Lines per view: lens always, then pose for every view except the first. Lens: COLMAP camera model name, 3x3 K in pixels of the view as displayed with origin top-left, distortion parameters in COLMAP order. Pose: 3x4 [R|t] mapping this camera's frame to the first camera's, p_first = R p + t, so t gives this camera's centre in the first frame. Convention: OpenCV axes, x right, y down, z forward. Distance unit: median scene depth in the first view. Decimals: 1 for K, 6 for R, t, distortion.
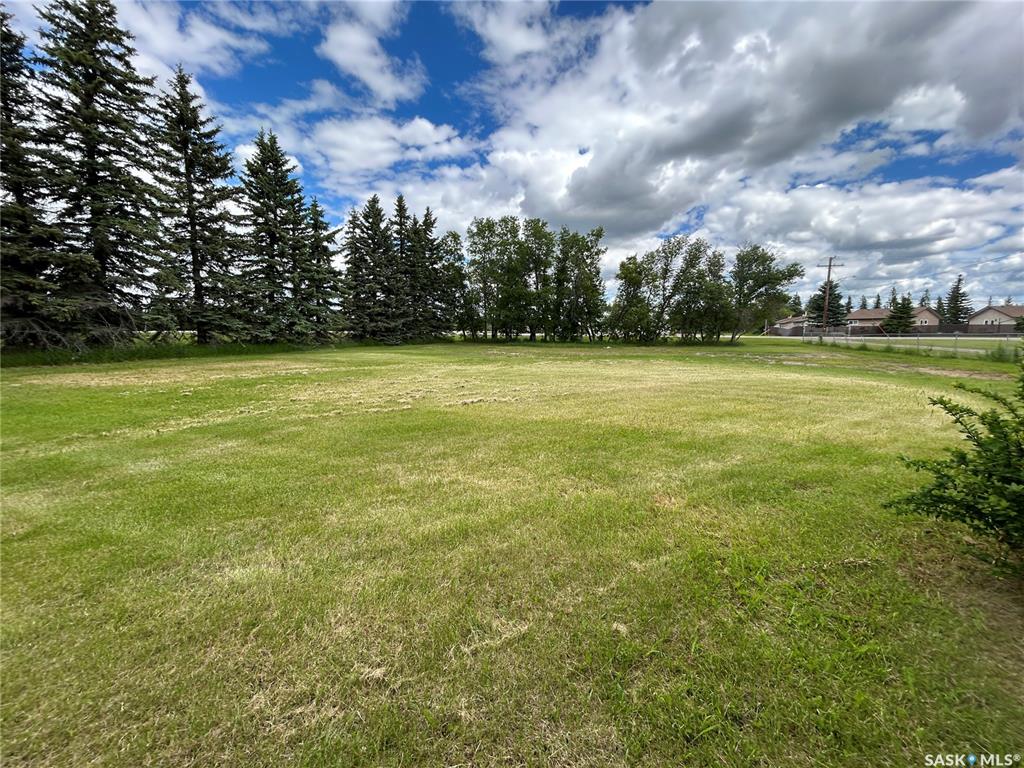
lens RADIAL K [[413.4, 0, 510.2], [0, 413.4, 378.8], [0, 0, 1]] dist [-0.000760, 0.000185]
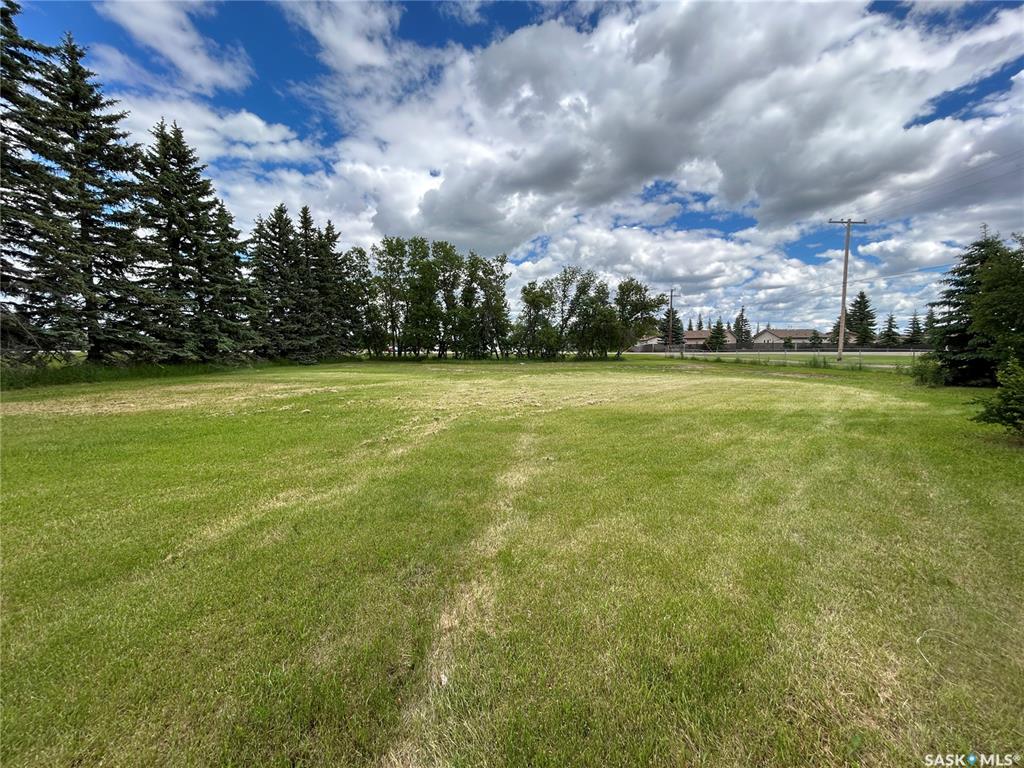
lens RADIAL K [[413.4, 0, 510.2], [0, 413.4, 378.8], [0, 0, 1]] dist [-0.000760, 0.000185]
pose [[0.946190, -0.027533, 0.322439, -0.135455], [0.041523, 0.998467, -0.036591, 0.003169], [-0.320937, 0.048010, 0.945883, -0.022903]]
